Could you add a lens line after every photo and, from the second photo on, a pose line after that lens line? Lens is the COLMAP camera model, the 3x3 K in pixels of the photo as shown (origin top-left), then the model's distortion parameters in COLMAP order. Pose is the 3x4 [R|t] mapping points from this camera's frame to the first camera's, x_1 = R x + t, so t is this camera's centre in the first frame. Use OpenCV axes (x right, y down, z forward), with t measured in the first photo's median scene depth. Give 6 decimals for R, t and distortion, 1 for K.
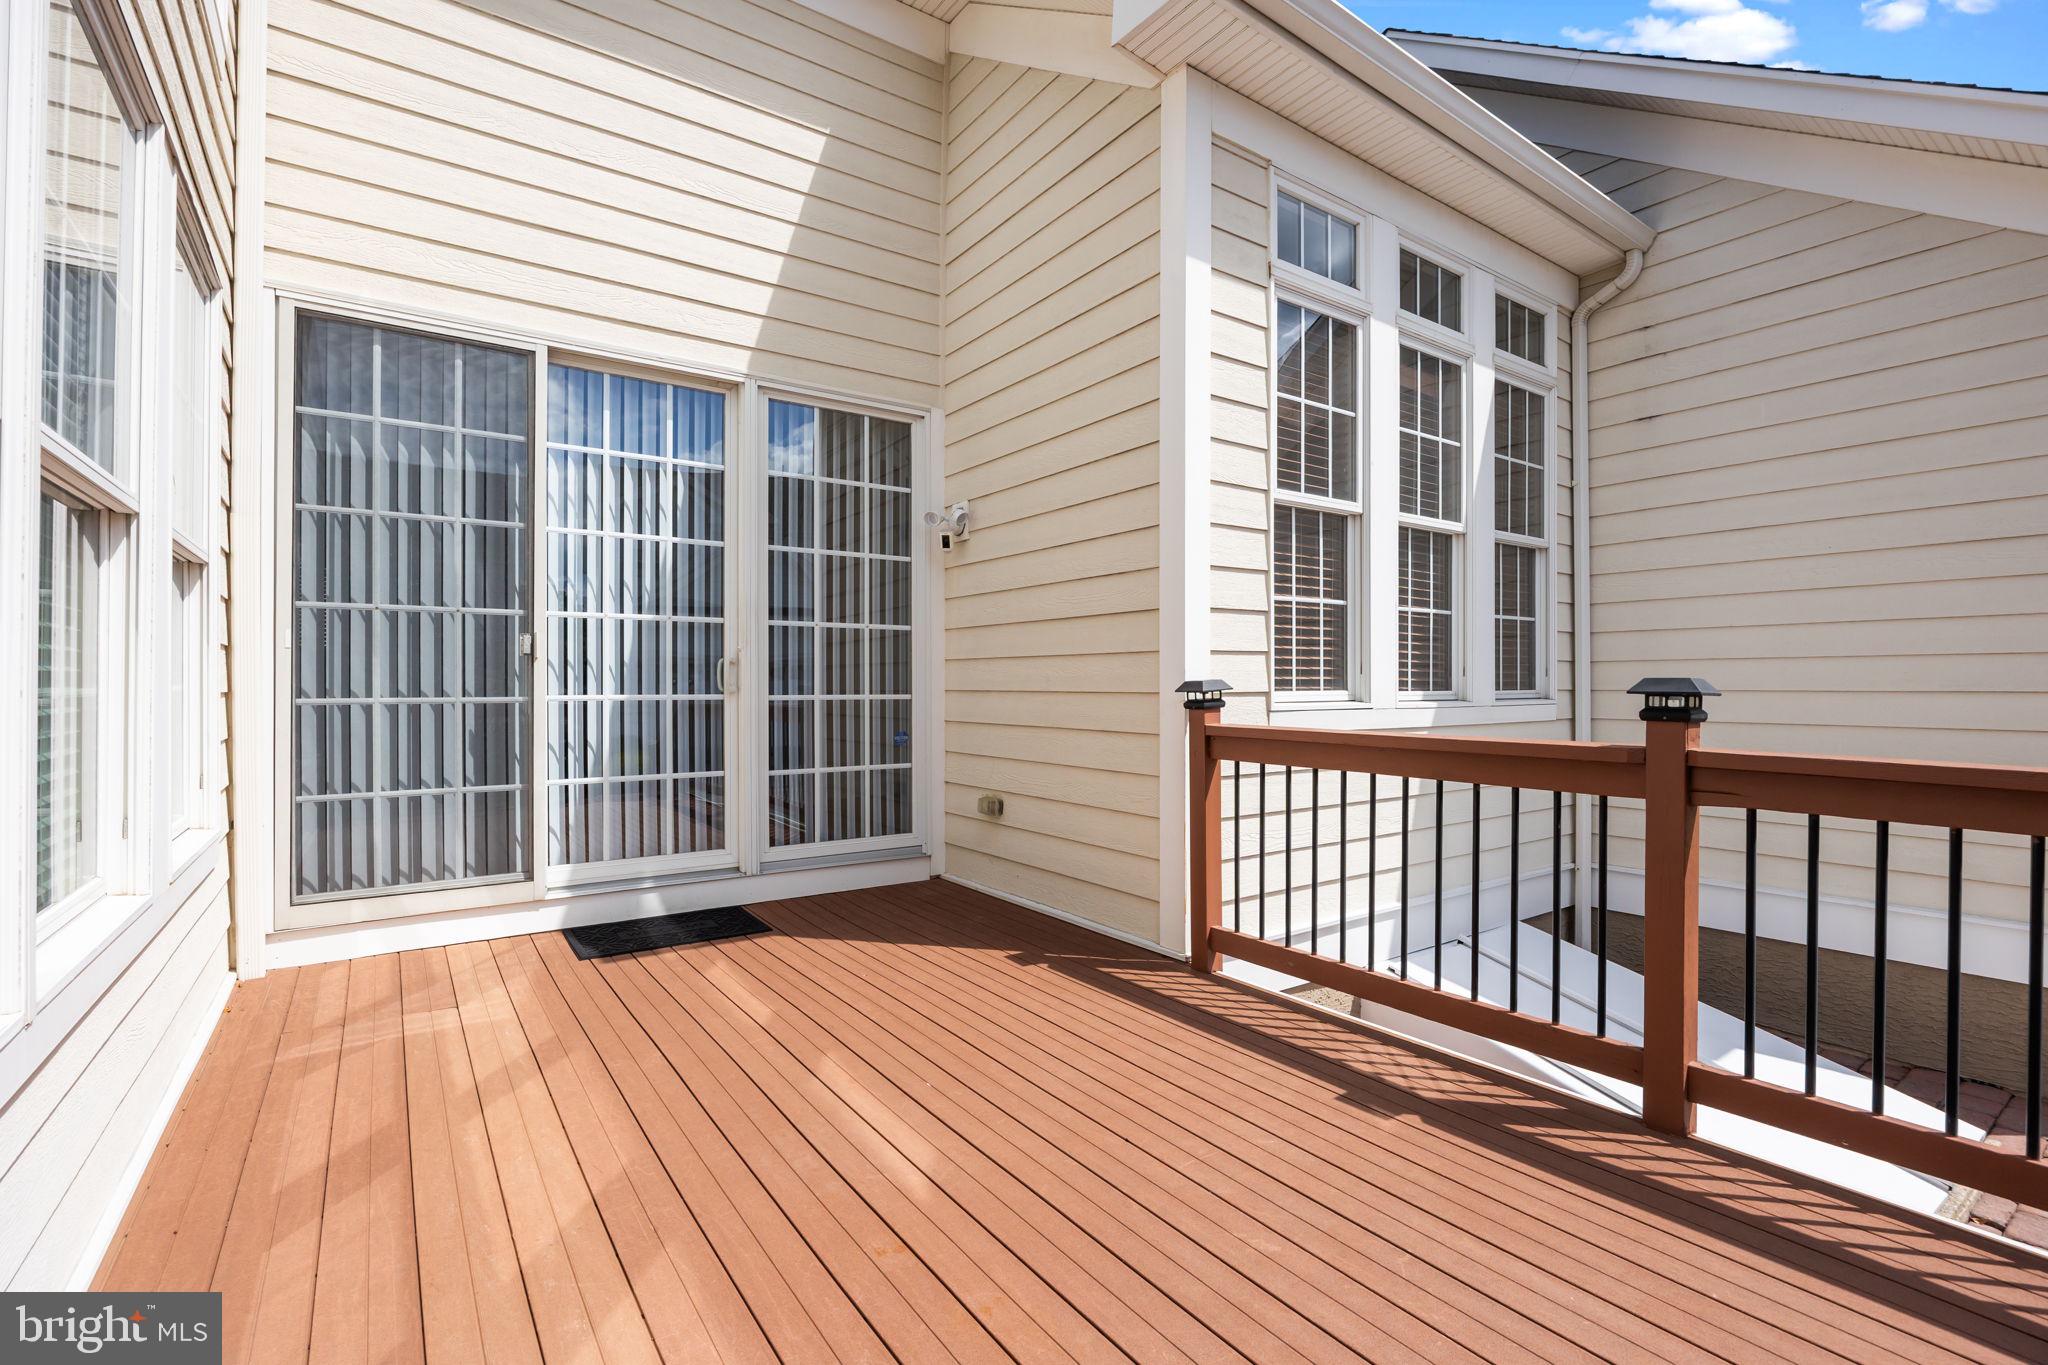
lens RADIAL K [[905.7, 0, 1021.6], [0, 905.7, 686.8], [0, 0, 1]] dist [-0.019175, 0.000613]
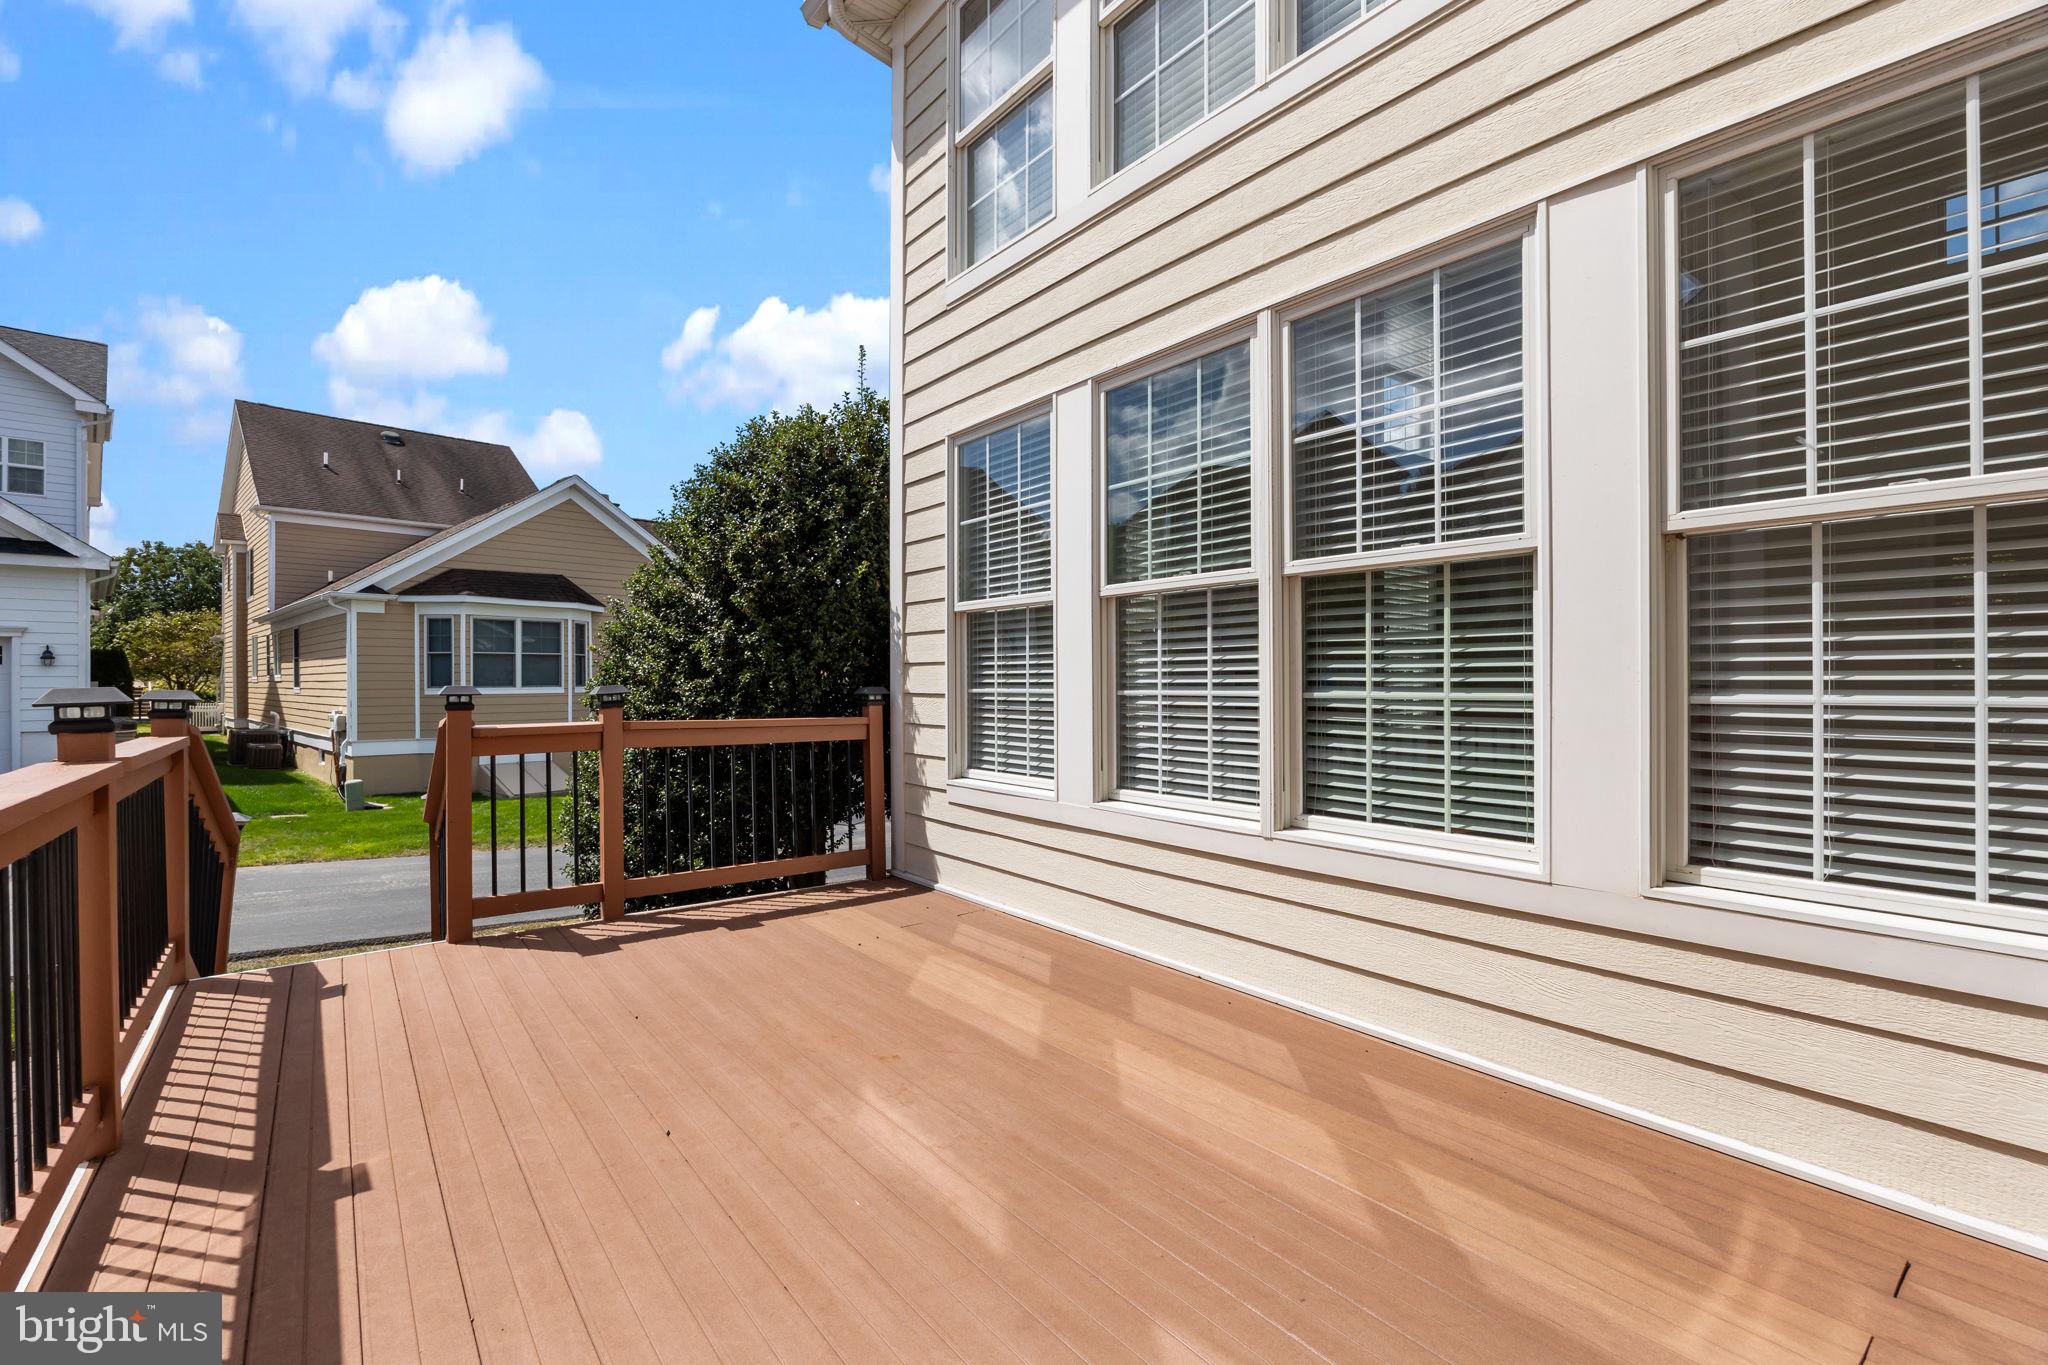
lens RADIAL K [[905.7, 0, 1021.6], [0, 905.7, 686.8], [0, 0, 1]] dist [-0.019175, 0.000613]
pose [[-0.998695, 0.000828, -0.051059, -0.213492], [0.000547, 0.999985, 0.005517, -0.014487], [0.051063, 0.005482, -0.998680, 1.846236]]
